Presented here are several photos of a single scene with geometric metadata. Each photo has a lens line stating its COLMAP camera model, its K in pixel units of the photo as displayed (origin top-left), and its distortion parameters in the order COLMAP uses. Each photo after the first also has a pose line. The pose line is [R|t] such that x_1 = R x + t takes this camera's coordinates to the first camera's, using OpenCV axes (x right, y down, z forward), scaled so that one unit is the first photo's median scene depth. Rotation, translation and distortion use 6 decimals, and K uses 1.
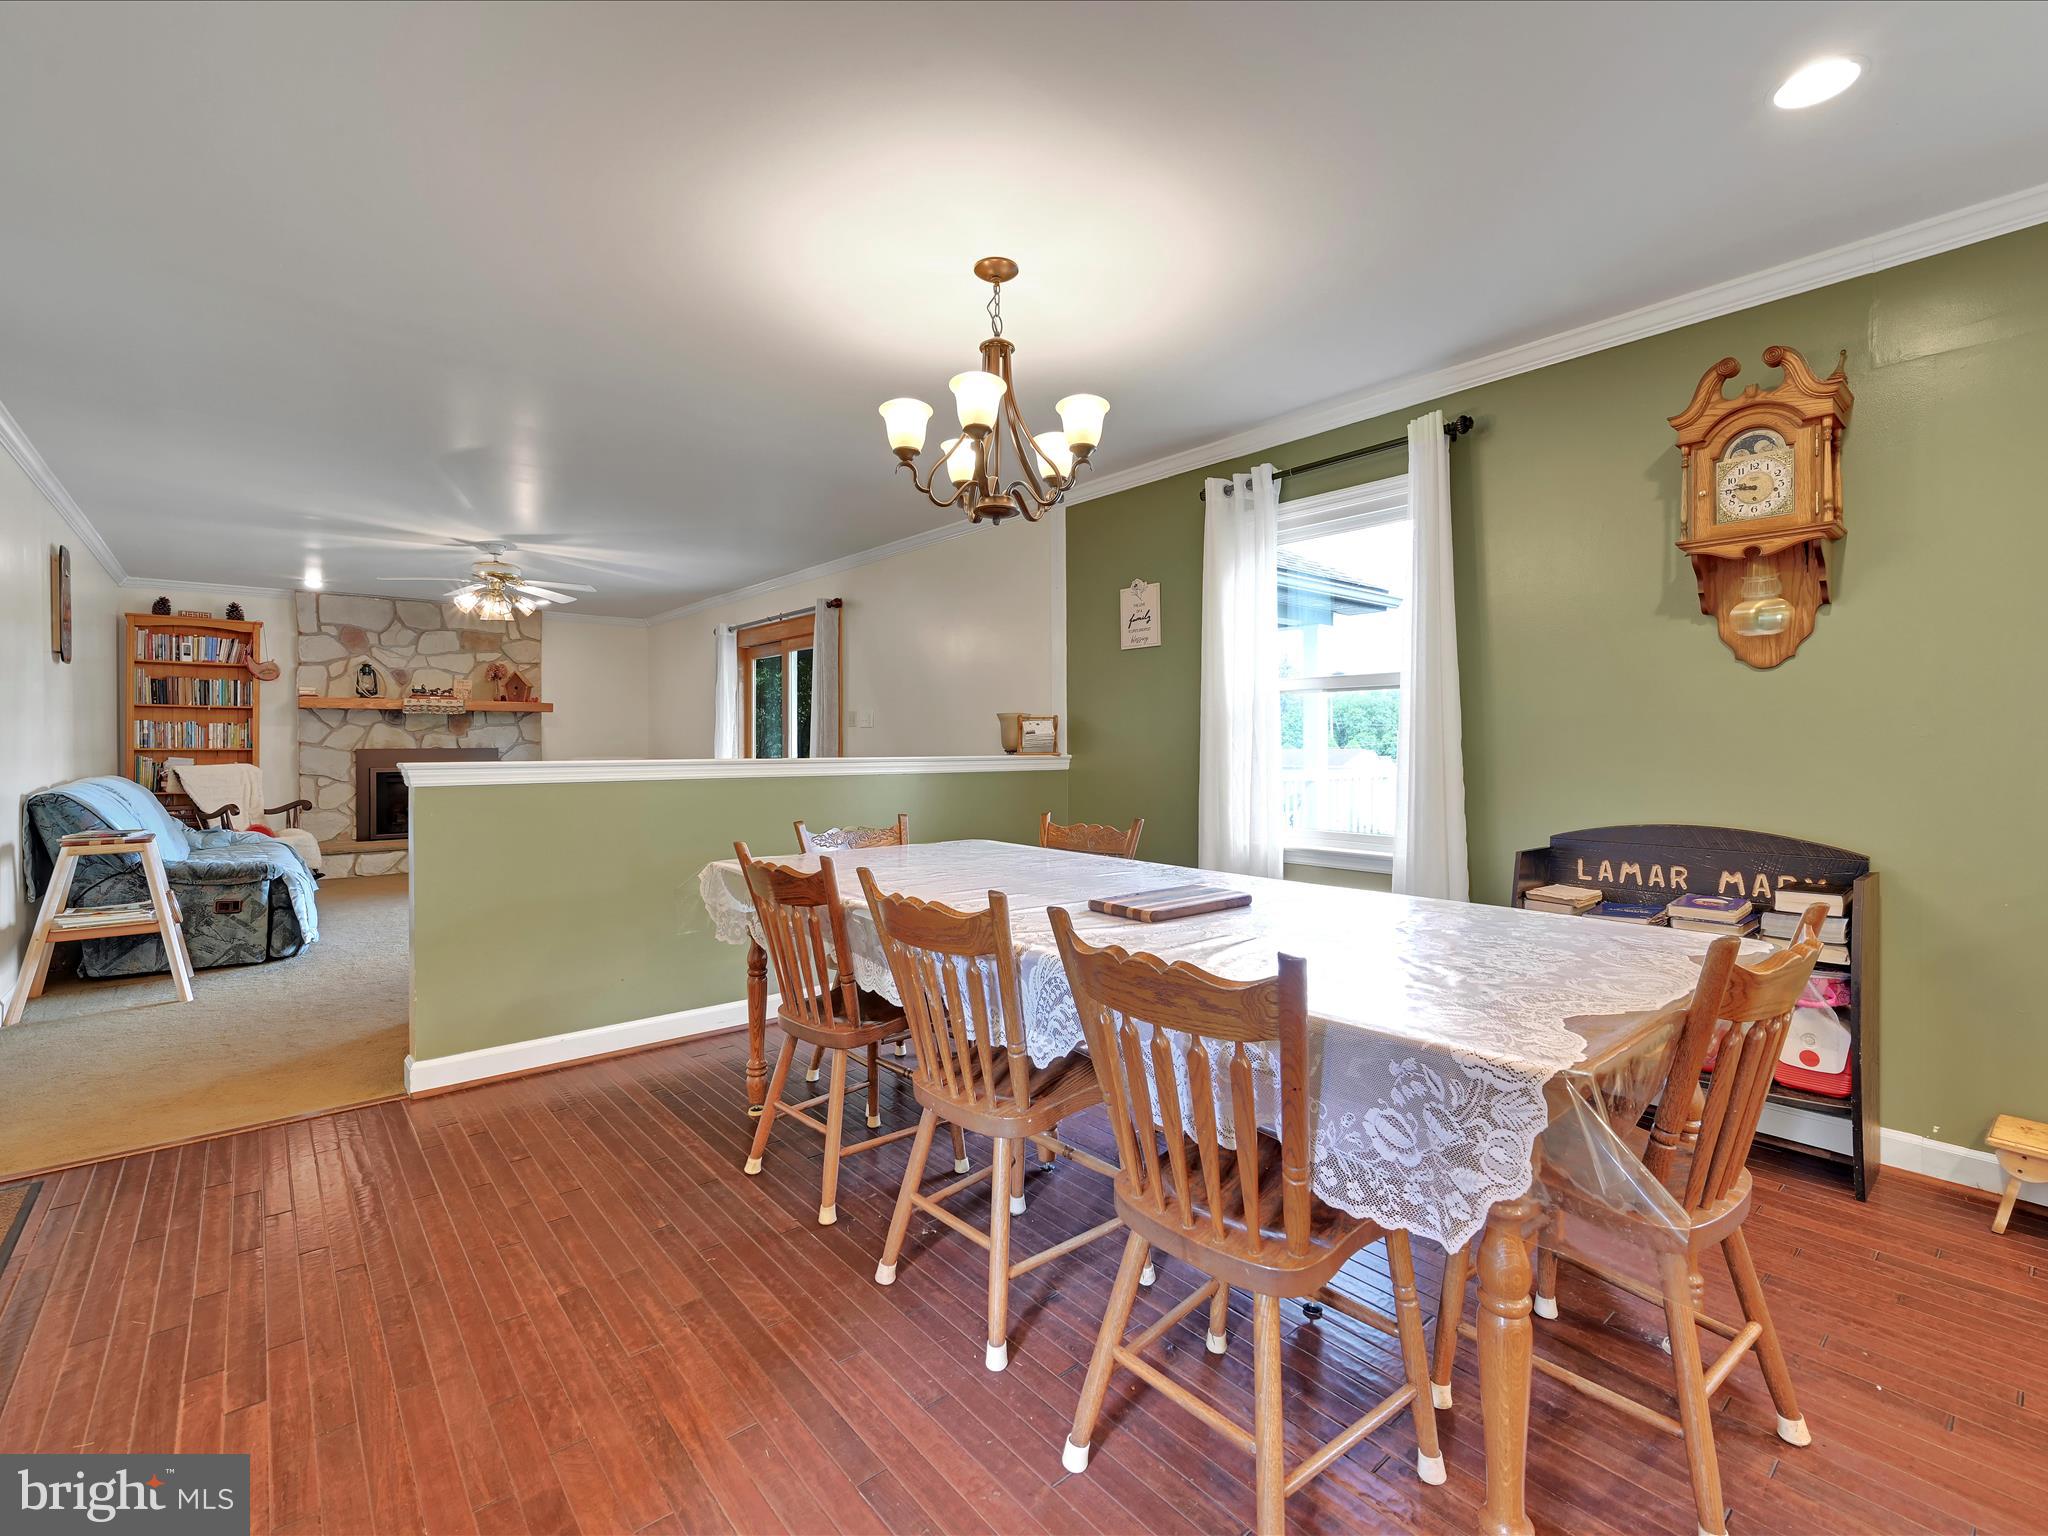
lens RADIAL K [[935.3, 0, 1022.1], [0, 935.3, 758.3], [0, 0, 1]] dist [0.003229, 0.000431]
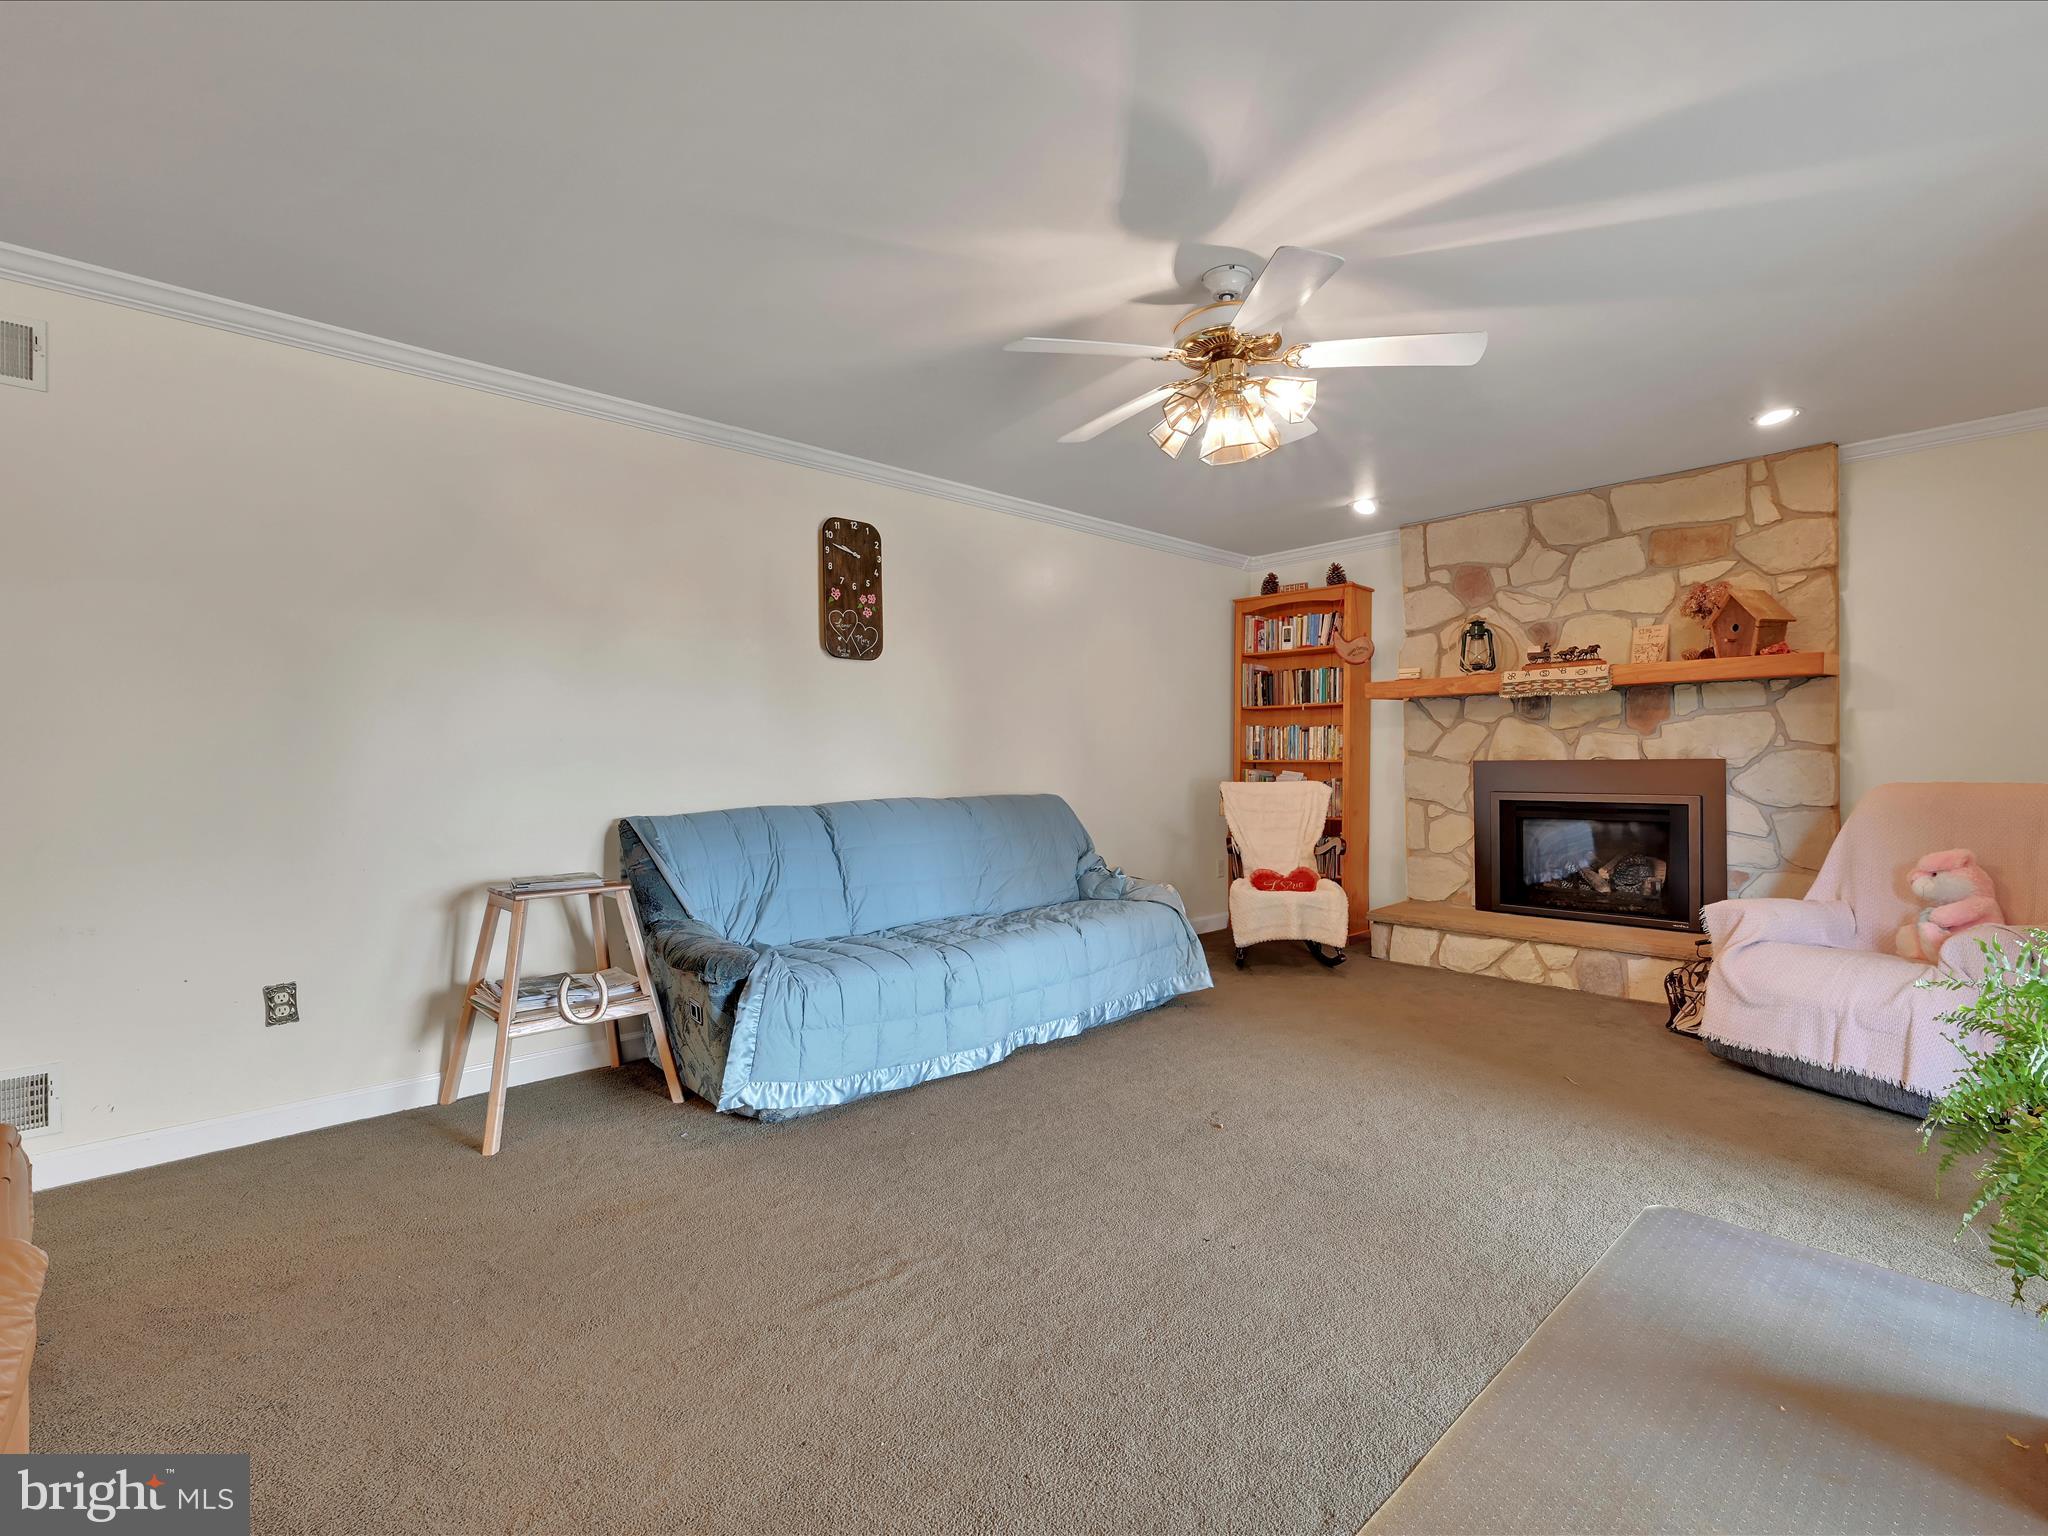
lens RADIAL K [[935.3, 0, 1023.0], [0, 935.3, 763.2], [0, 0, 1]] dist [0.003229, 0.000431]
pose [[0.056363, 0.005856, -0.998393, -0.108977], [-0.006192, 0.999966, 0.005516, -0.009838], [0.998391, 0.005872, 0.056397, 0.668022]]
